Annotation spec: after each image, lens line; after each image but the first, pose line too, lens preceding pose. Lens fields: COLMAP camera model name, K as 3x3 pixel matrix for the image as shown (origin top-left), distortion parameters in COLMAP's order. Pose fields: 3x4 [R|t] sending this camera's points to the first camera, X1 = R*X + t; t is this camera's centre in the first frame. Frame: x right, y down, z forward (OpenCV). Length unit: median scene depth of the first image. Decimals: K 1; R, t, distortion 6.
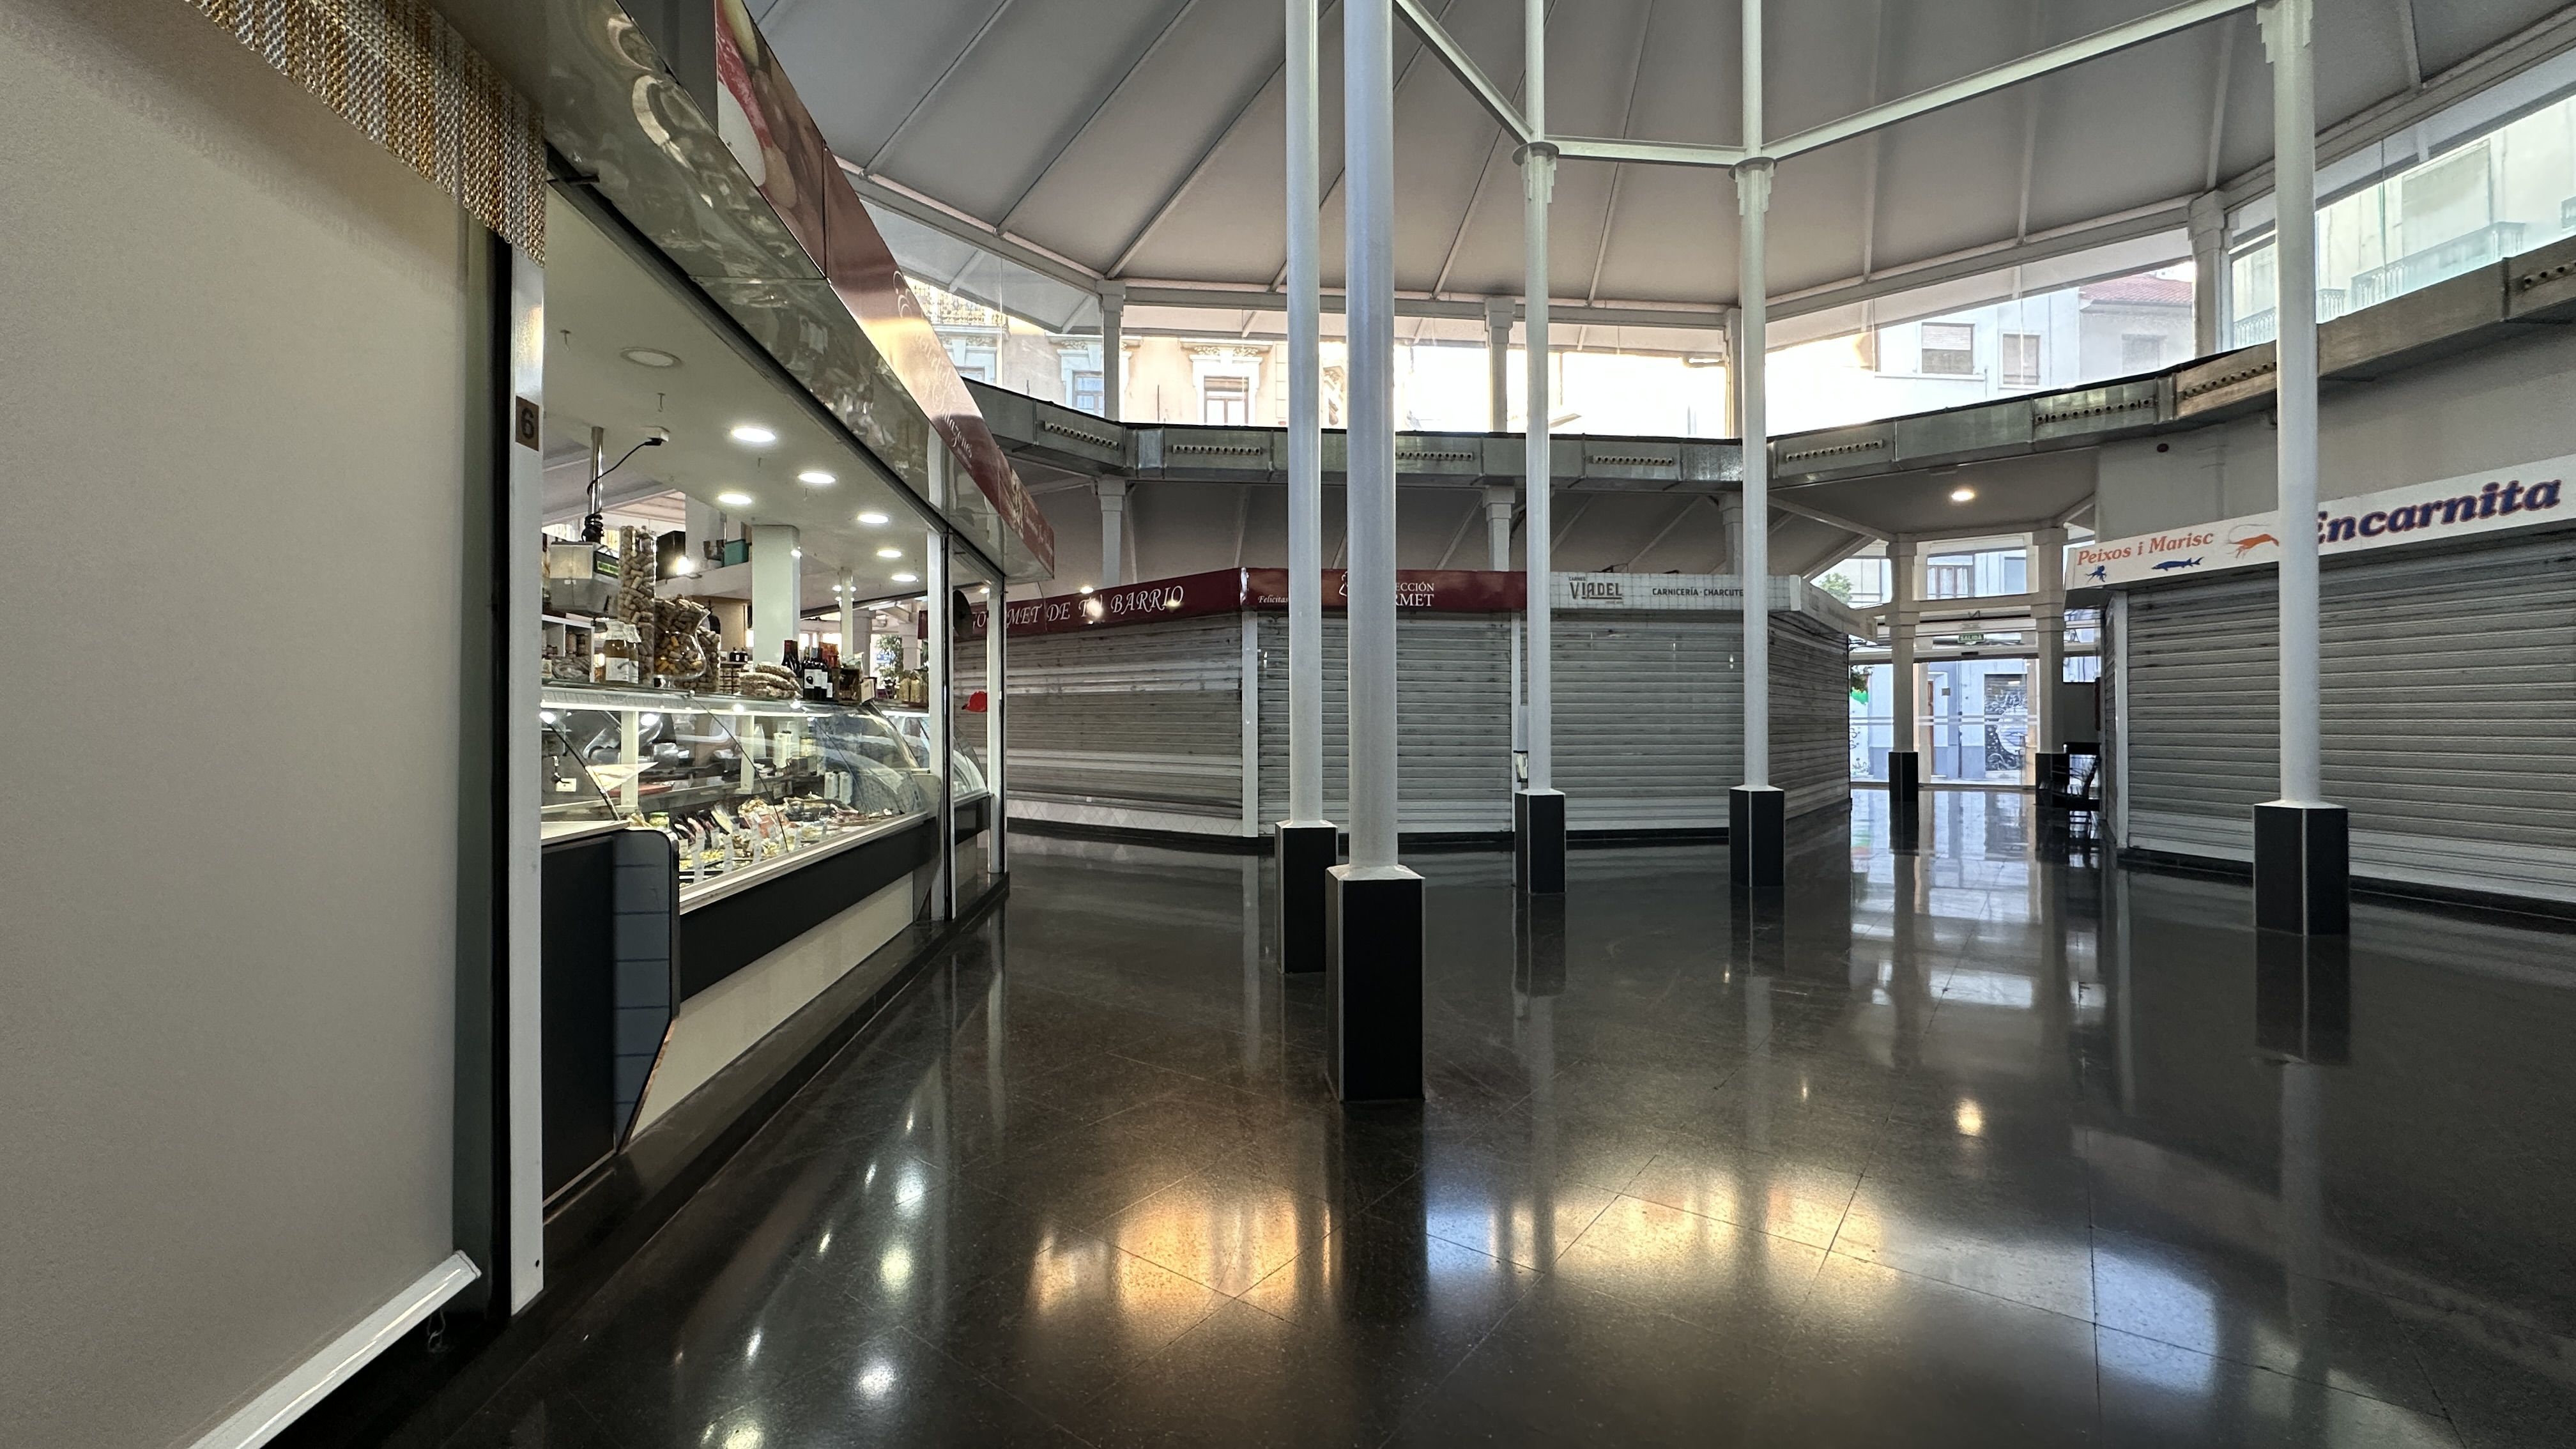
lens RADIAL K [[1045.5, 0, 1276.2], [0, 1045.5, 713.8], [0, 0, 1]] dist [0.000202, -0.000059]
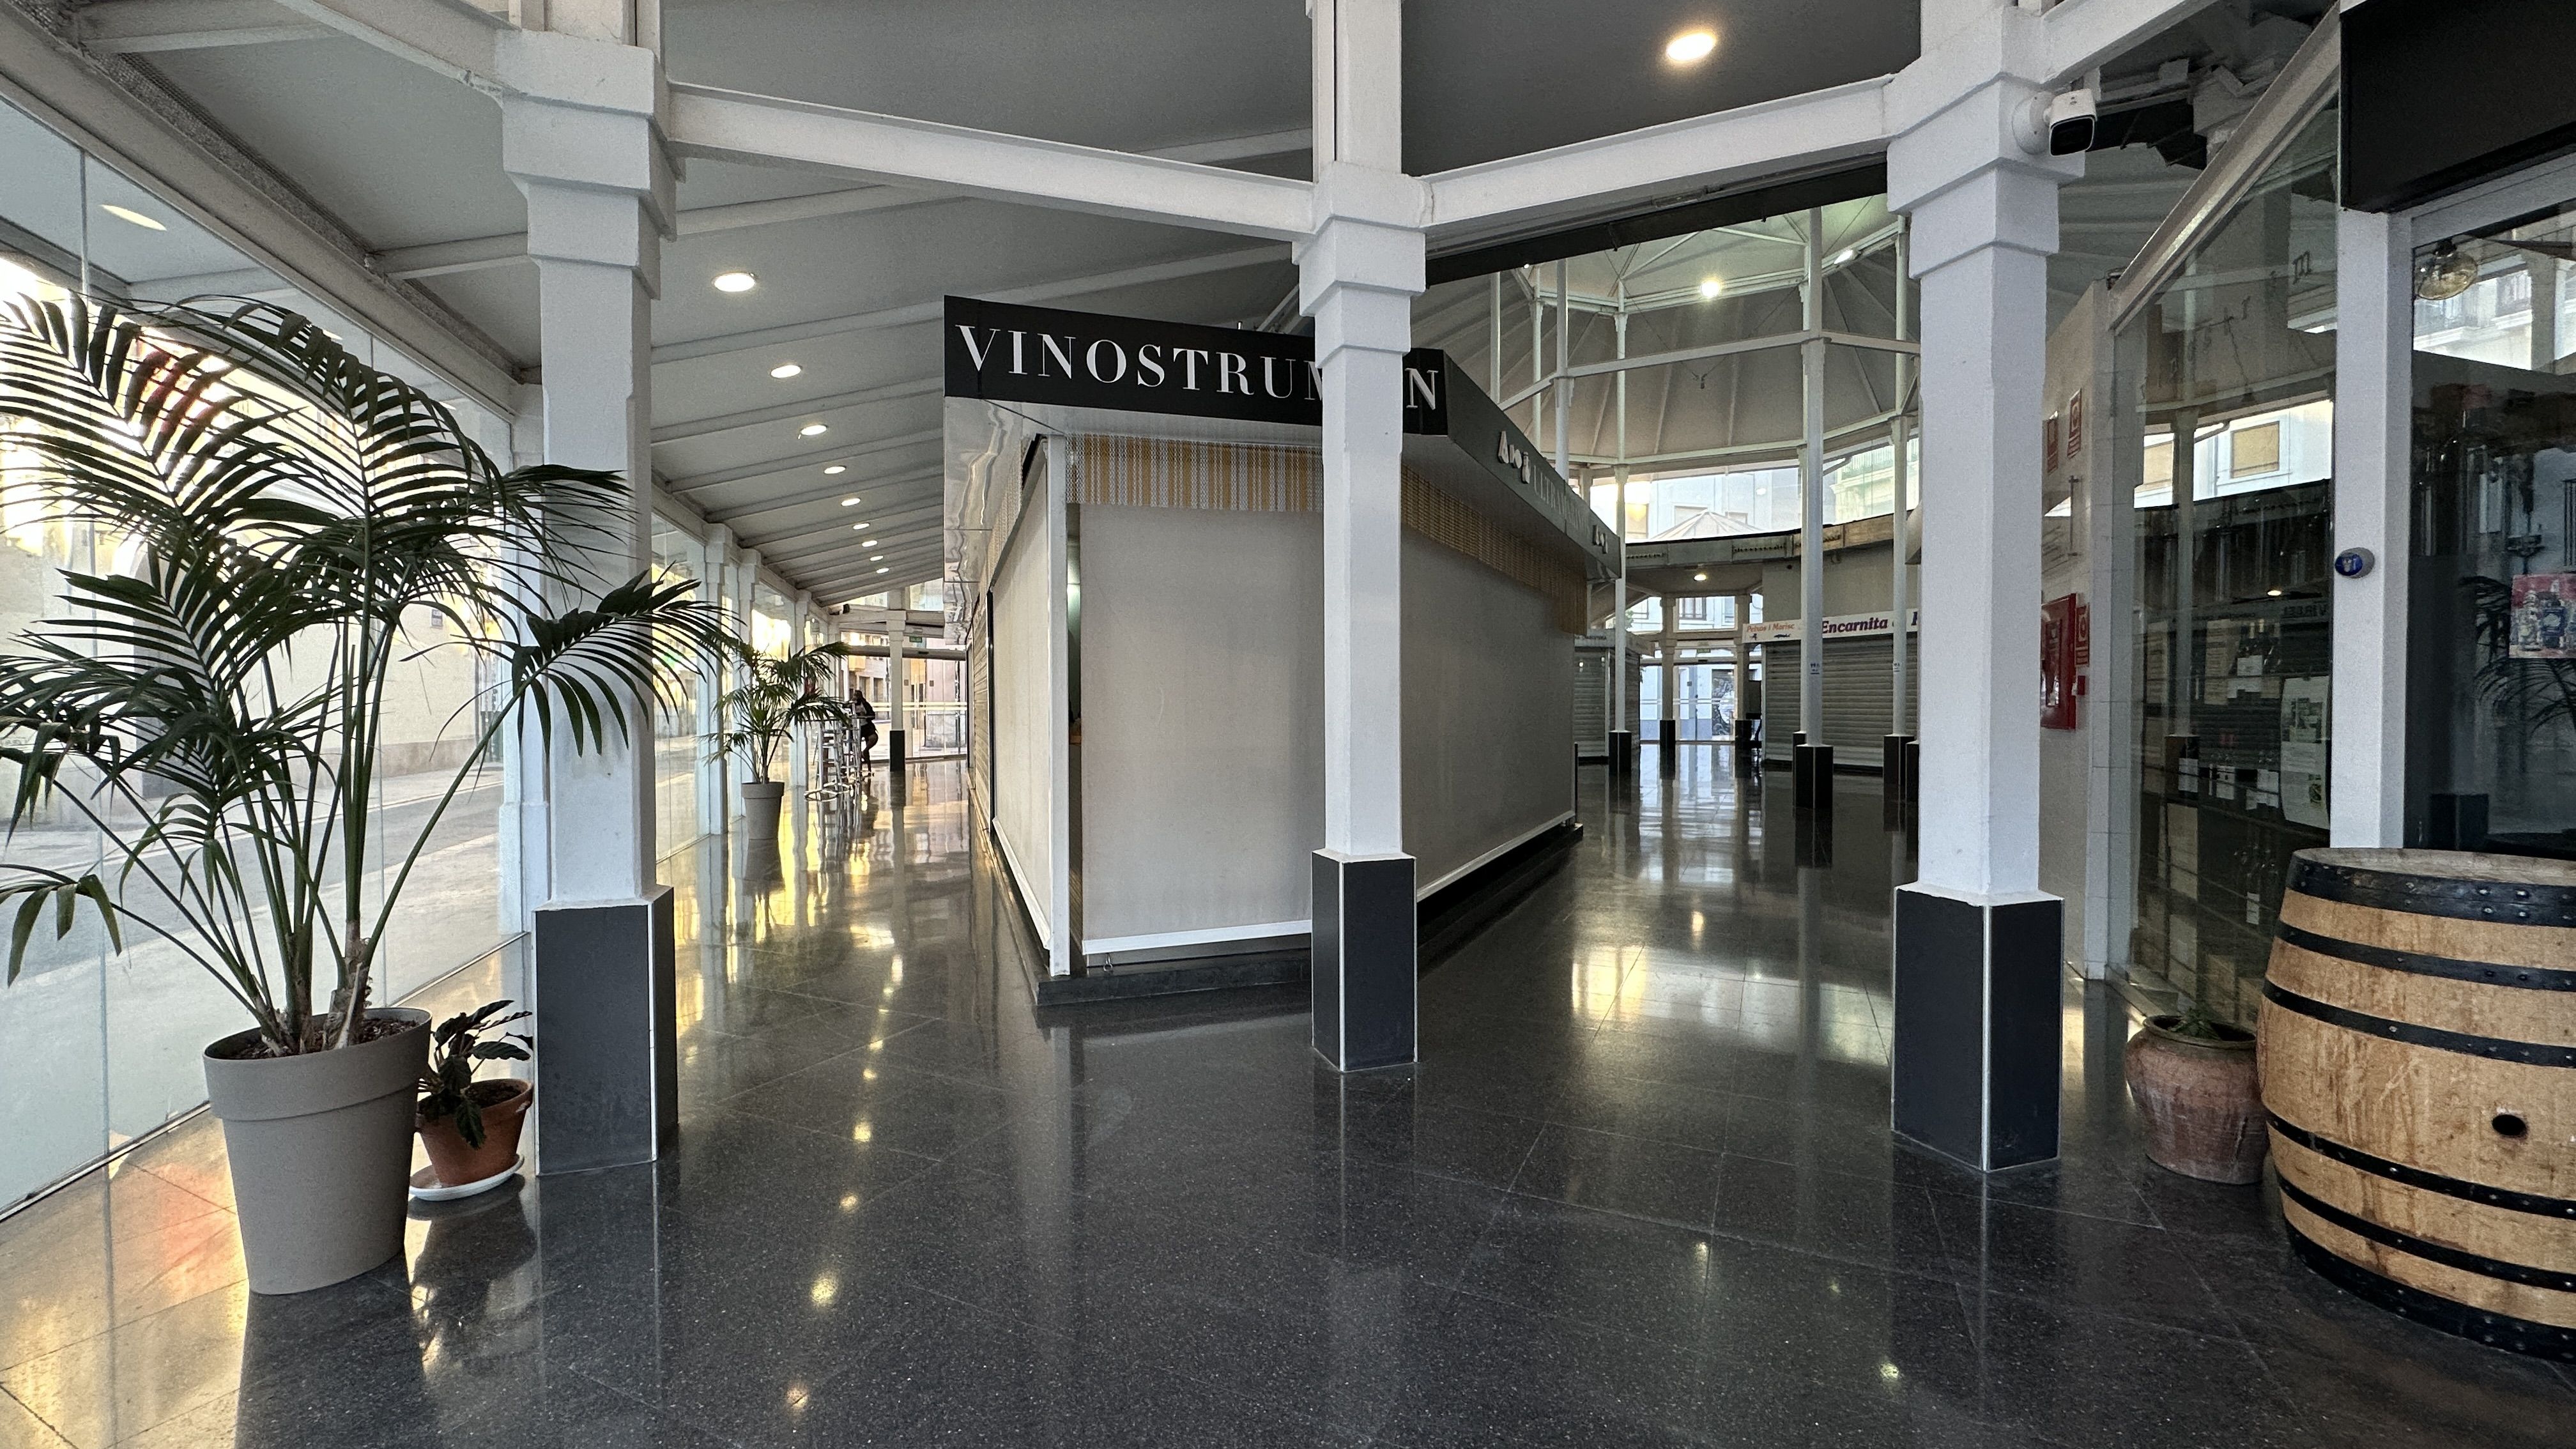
lens RADIAL K [[1027.5, 0, 1287.1], [0, 1027.5, 718.5], [0, 0, 1]] dist [0.000196, 0.000294]
pose [[0.979825, -0.004350, 0.199810, -0.444620], [-0.000419, 0.999716, 0.023819, -0.008106], [-0.199856, -0.023422, 0.979545, -0.671619]]
